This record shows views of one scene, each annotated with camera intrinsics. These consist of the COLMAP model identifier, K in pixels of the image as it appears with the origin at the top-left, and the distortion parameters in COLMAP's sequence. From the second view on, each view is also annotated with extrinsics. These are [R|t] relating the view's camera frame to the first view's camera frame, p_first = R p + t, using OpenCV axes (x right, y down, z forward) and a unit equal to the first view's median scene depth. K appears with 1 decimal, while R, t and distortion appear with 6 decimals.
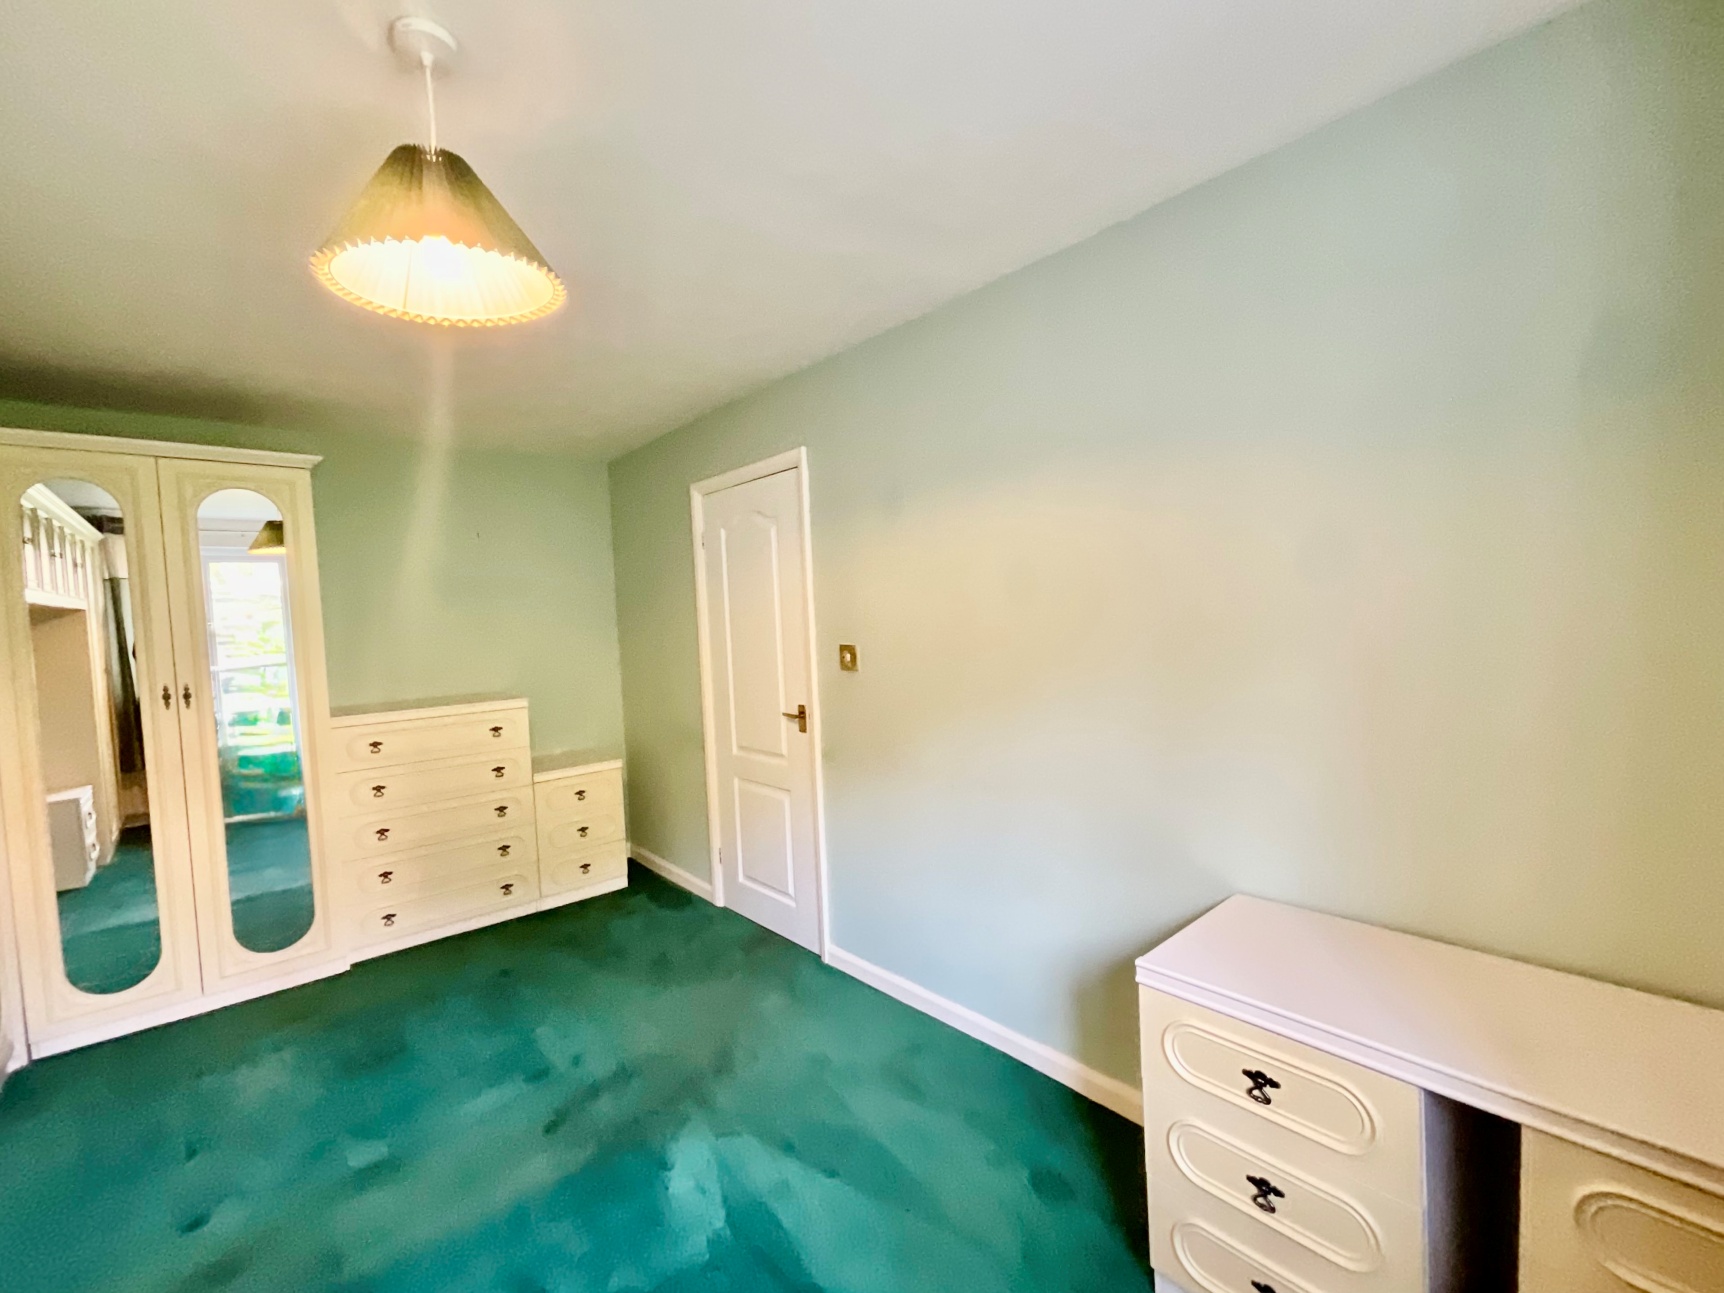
lens RADIAL K [[733.5, 0, 861.0], [0, 733.5, 649.4], [0, 0, 1]] dist [0.000601, -0.000042]
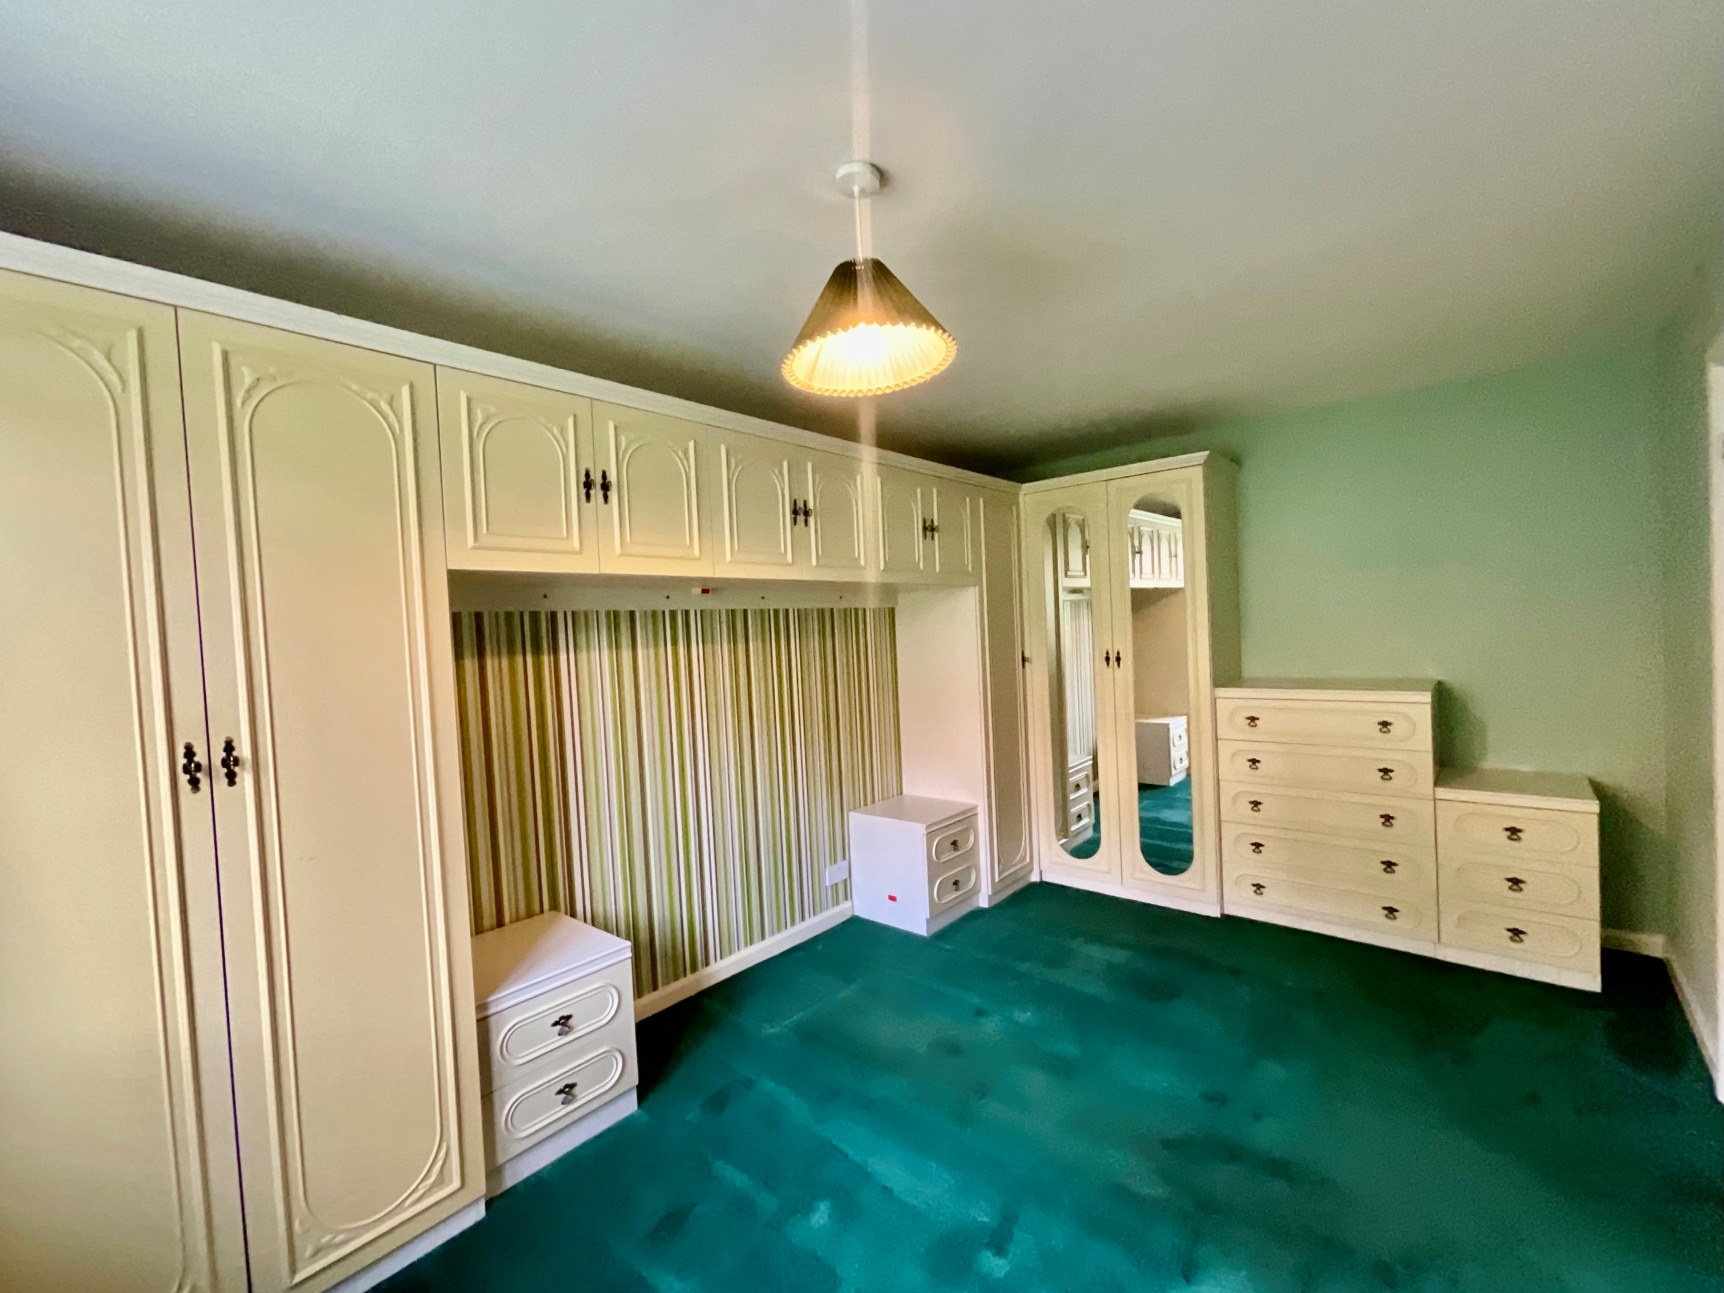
lens RADIAL K [[733.5, 0, 861.0], [0, 733.5, 649.4], [0, 0, 1]] dist [0.000601, -0.000042]
pose [[0.142265, 0.066092, -0.987620, 0.271493], [-0.001620, 0.997783, 0.066539, -0.035287], [0.989827, -0.007866, 0.142057, 0.306535]]
